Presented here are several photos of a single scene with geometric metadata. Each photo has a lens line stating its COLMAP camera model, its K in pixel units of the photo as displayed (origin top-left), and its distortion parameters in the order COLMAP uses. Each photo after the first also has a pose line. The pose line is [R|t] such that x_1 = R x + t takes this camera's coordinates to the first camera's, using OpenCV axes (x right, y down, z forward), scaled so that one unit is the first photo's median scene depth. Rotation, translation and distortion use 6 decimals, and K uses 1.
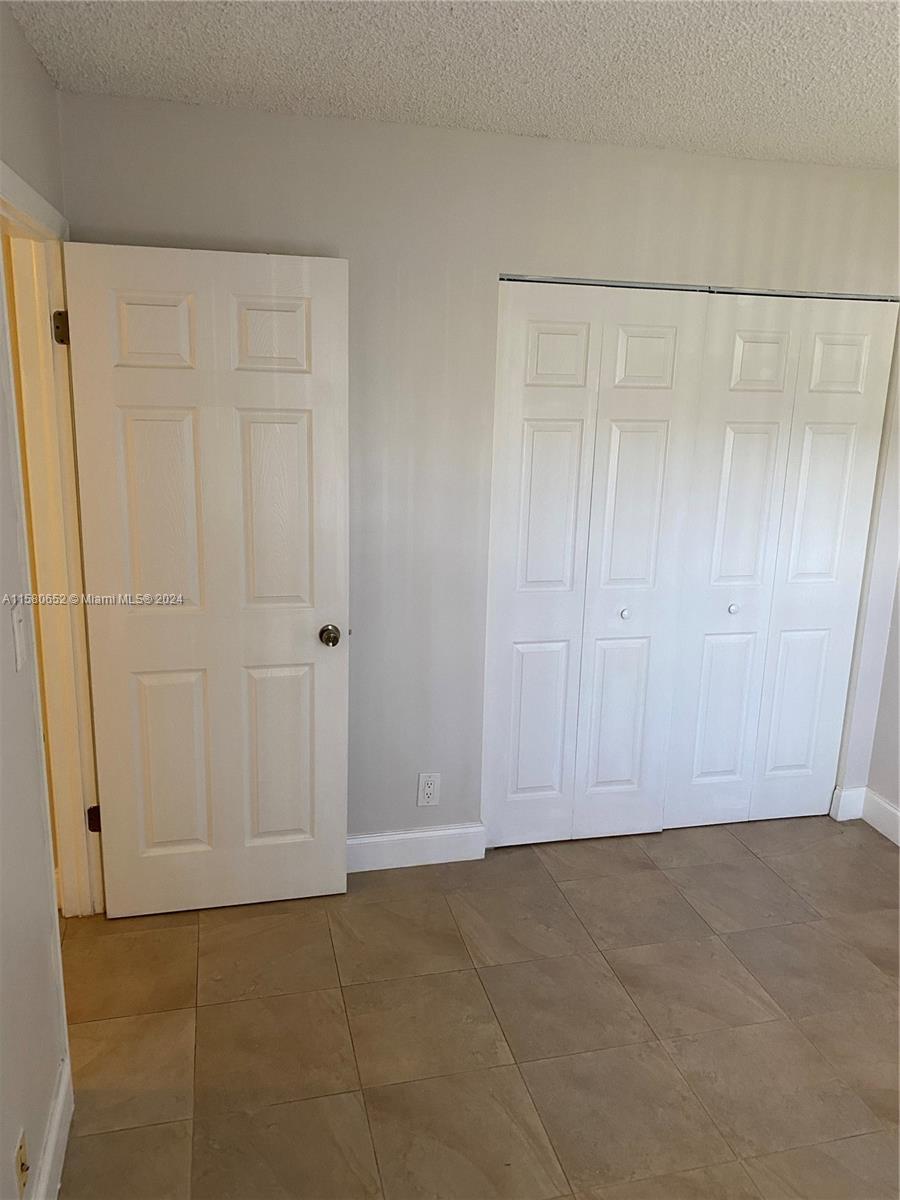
lens RADIAL K [[931.1, 0, 450.0], [0, 931.1, 600.0], [0, 0, 1]] dist [0.006387, -0.002301]
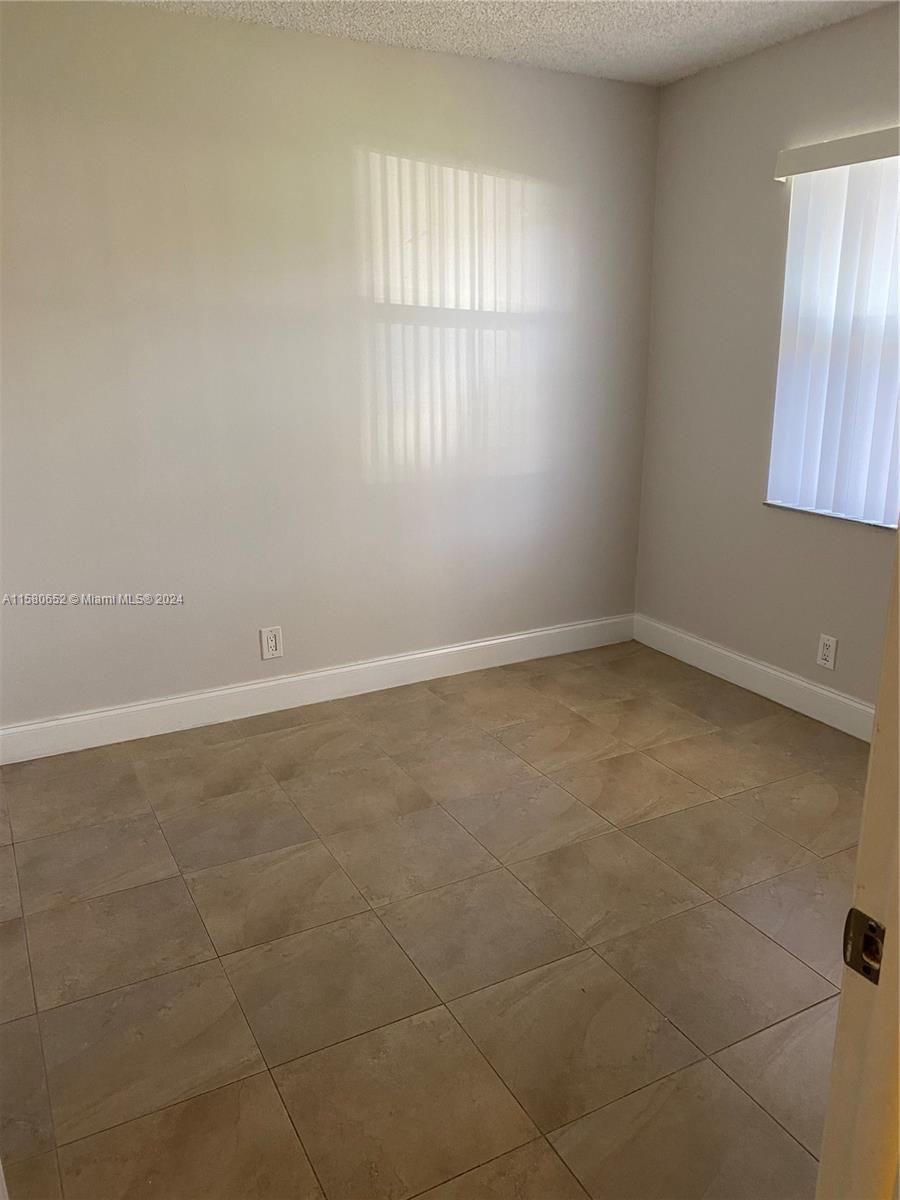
lens RADIAL K [[931.1, 0, 450.0], [0, 931.1, 600.0], [0, 0, 1]] dist [0.006387, -0.002301]
pose [[-0.245481, -0.287337, 0.925838, -0.538190], [0.234176, 0.909200, 0.344264, -0.121231], [-0.940692, 0.301319, -0.155904, 0.876262]]
